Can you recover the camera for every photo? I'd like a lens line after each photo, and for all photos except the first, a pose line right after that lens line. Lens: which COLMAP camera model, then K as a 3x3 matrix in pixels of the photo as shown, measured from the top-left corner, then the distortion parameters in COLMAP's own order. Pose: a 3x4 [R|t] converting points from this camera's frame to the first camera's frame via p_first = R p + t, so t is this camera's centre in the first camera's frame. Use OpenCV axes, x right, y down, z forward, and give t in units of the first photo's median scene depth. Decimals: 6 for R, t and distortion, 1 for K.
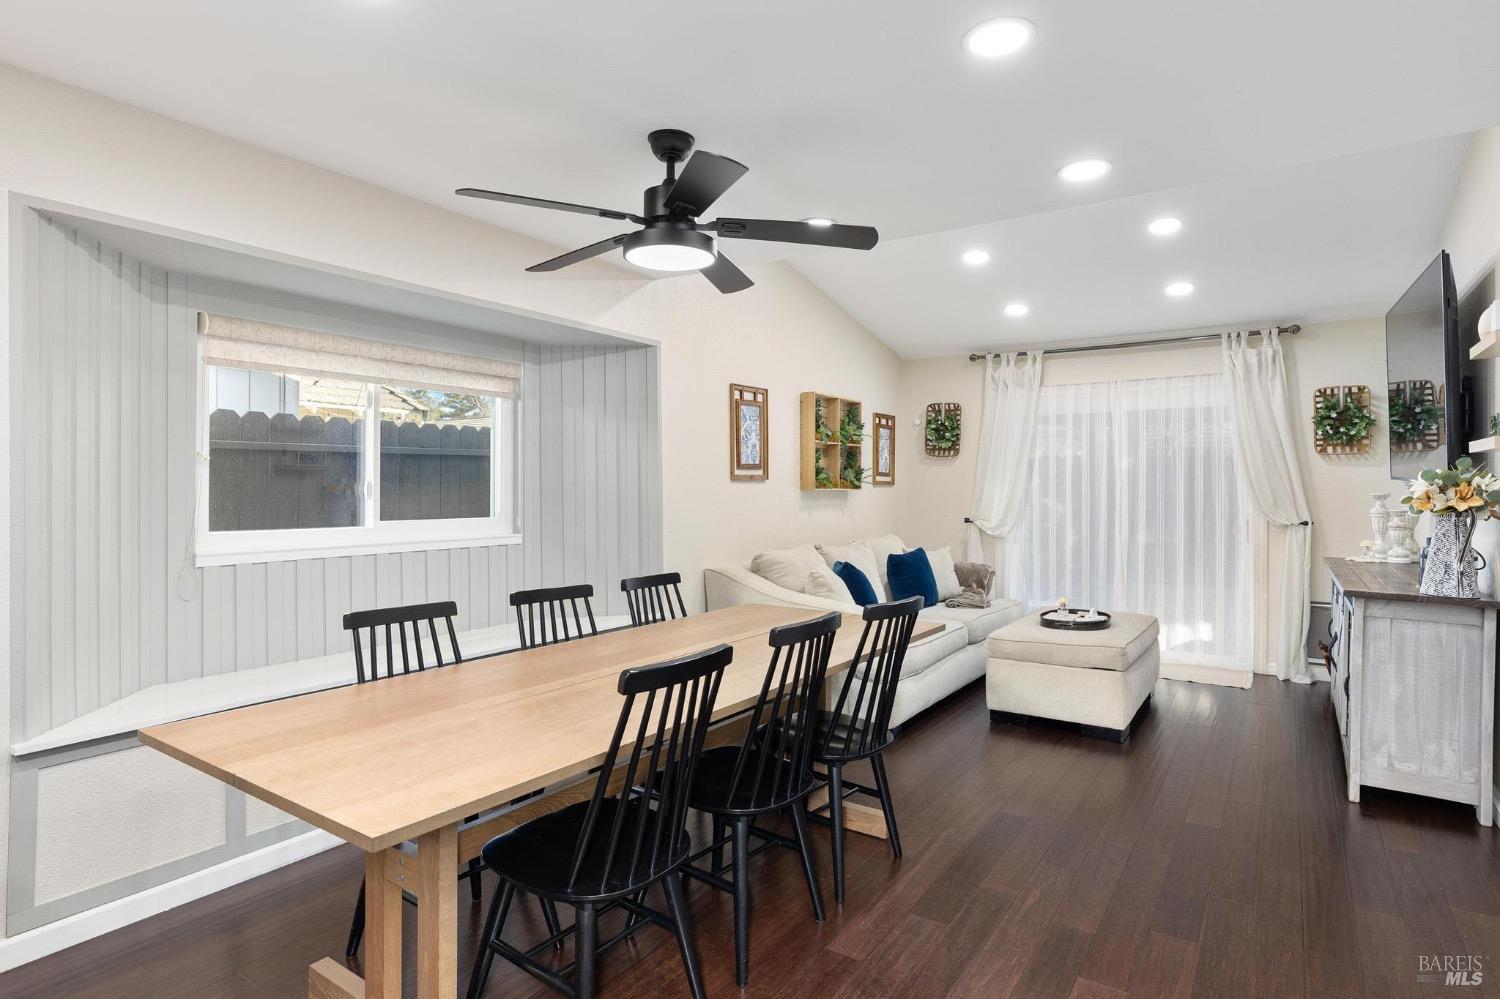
lens RADIAL K [[782.9, 0, 760.6], [0, 782.9, 492.5], [0, 0, 1]] dist [-0.005630, 0.002040]
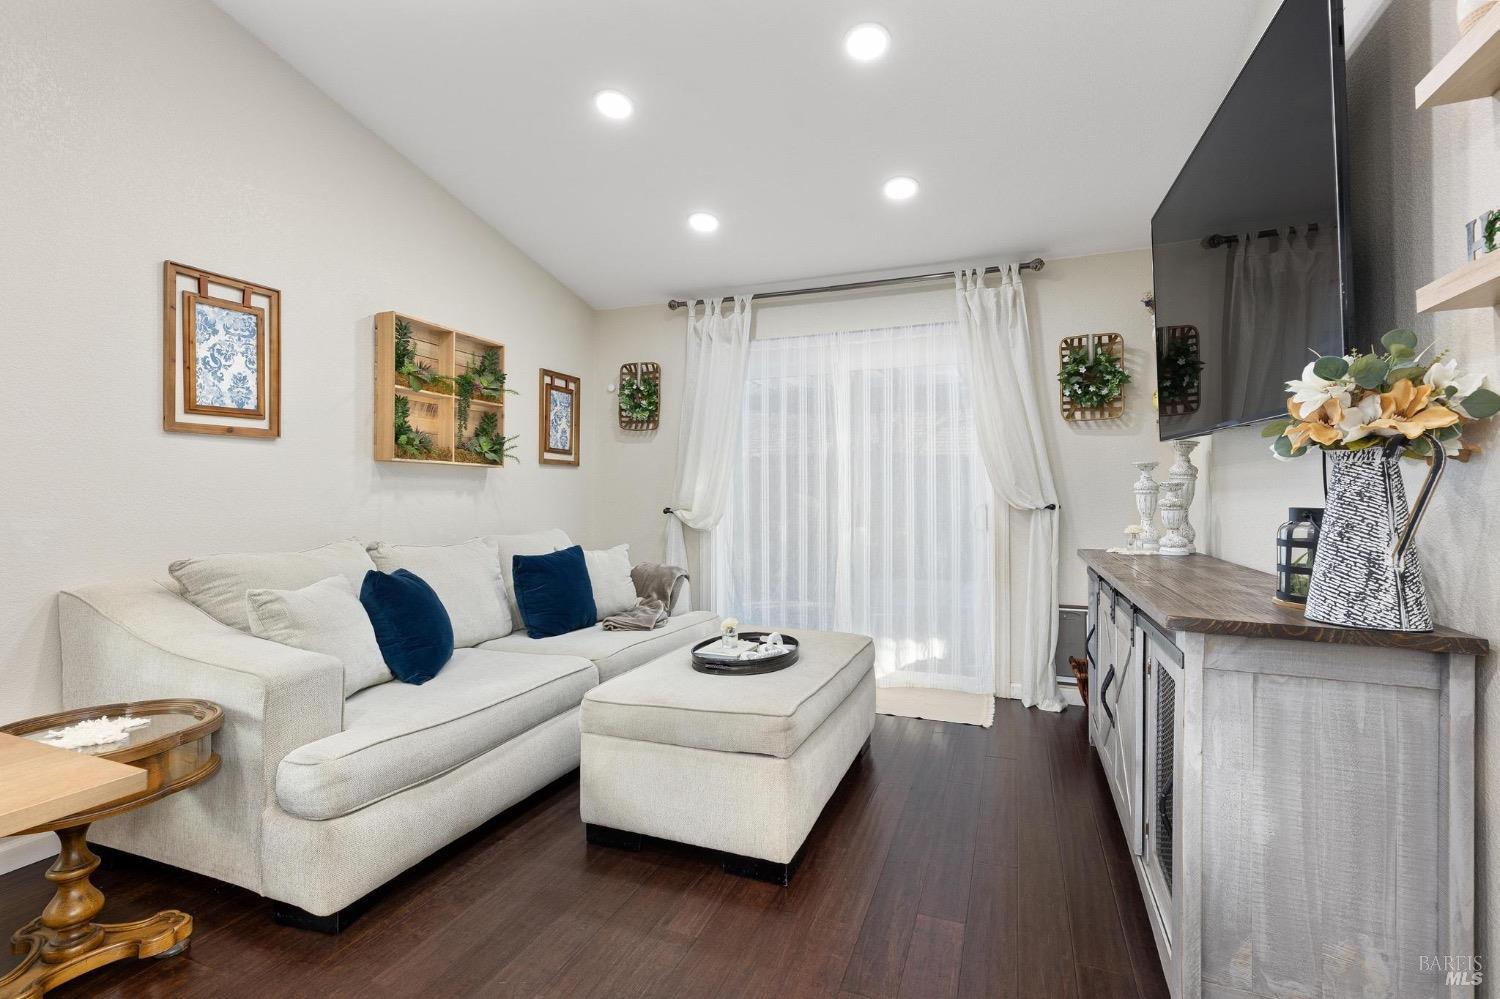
lens RADIAL K [[677.6, 0, 751.4], [0, 677.6, 485.8], [0, 0, 1]] dist [0.003340, -0.000674]
pose [[0.975786, 0.003113, 0.218704, 0.250692], [0.001821, 0.999748, -0.022353, 0.033342], [-0.218719, 0.022210, 0.975535, 0.397794]]
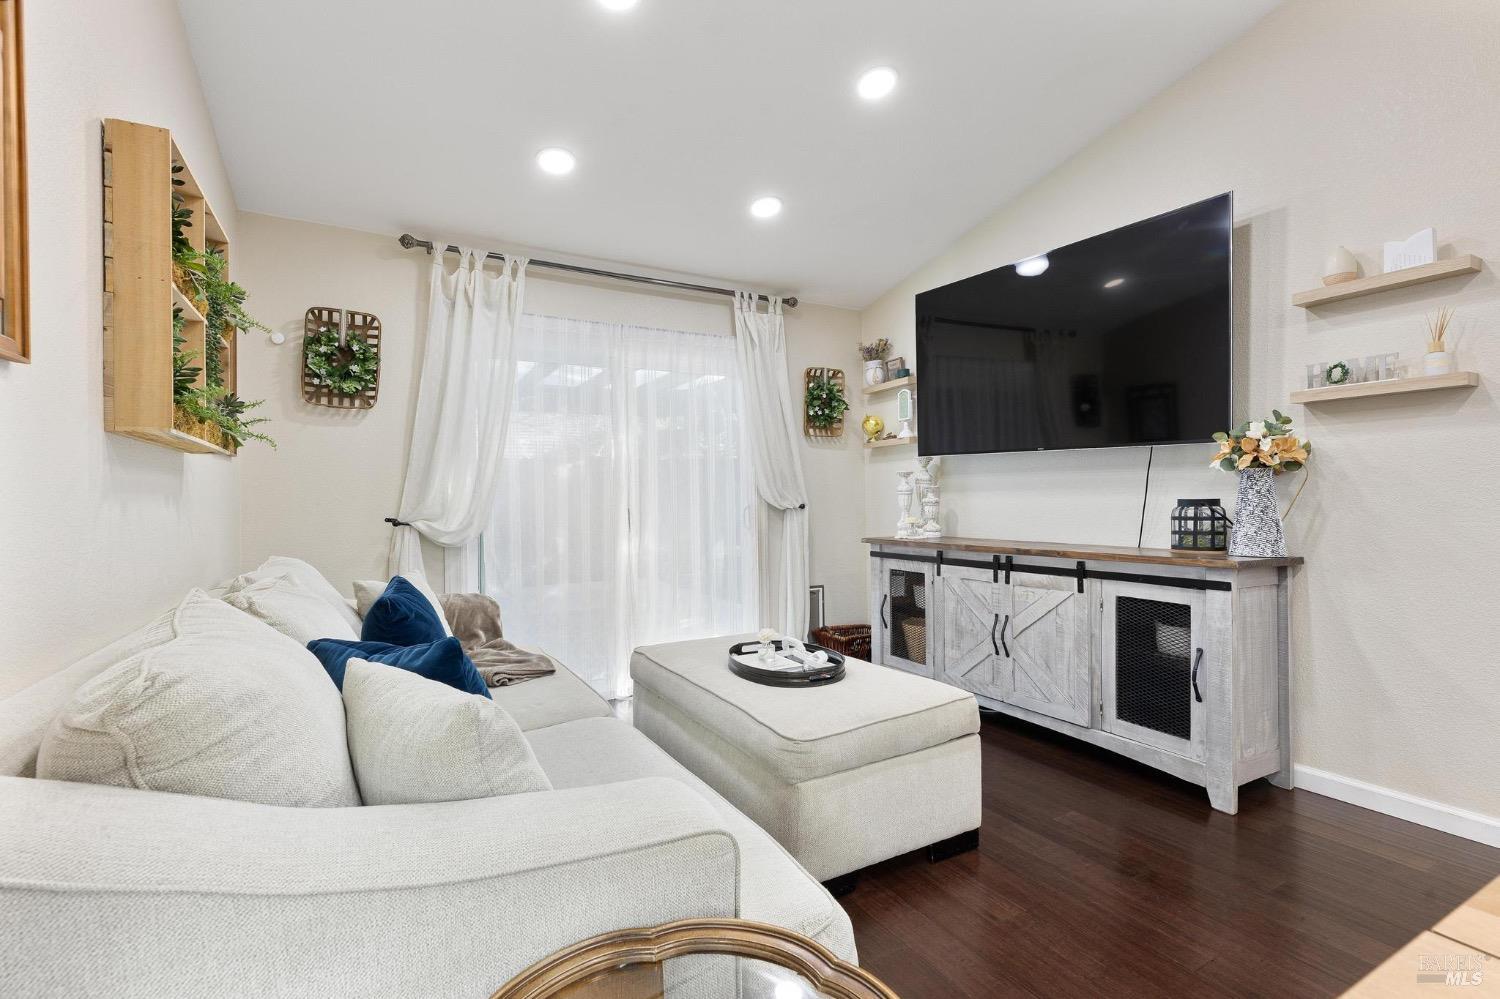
lens RADIAL K [[677.6, 0, 744.5], [0, 677.6, 491.5], [0, 0, 1]] dist [0.003340, -0.000674]
pose [[0.456706, 0.002689, 0.889614, -0.077834], [0.018826, 0.999742, -0.012686, 0.031055], [-0.889418, 0.022541, 0.456538, 0.692182]]
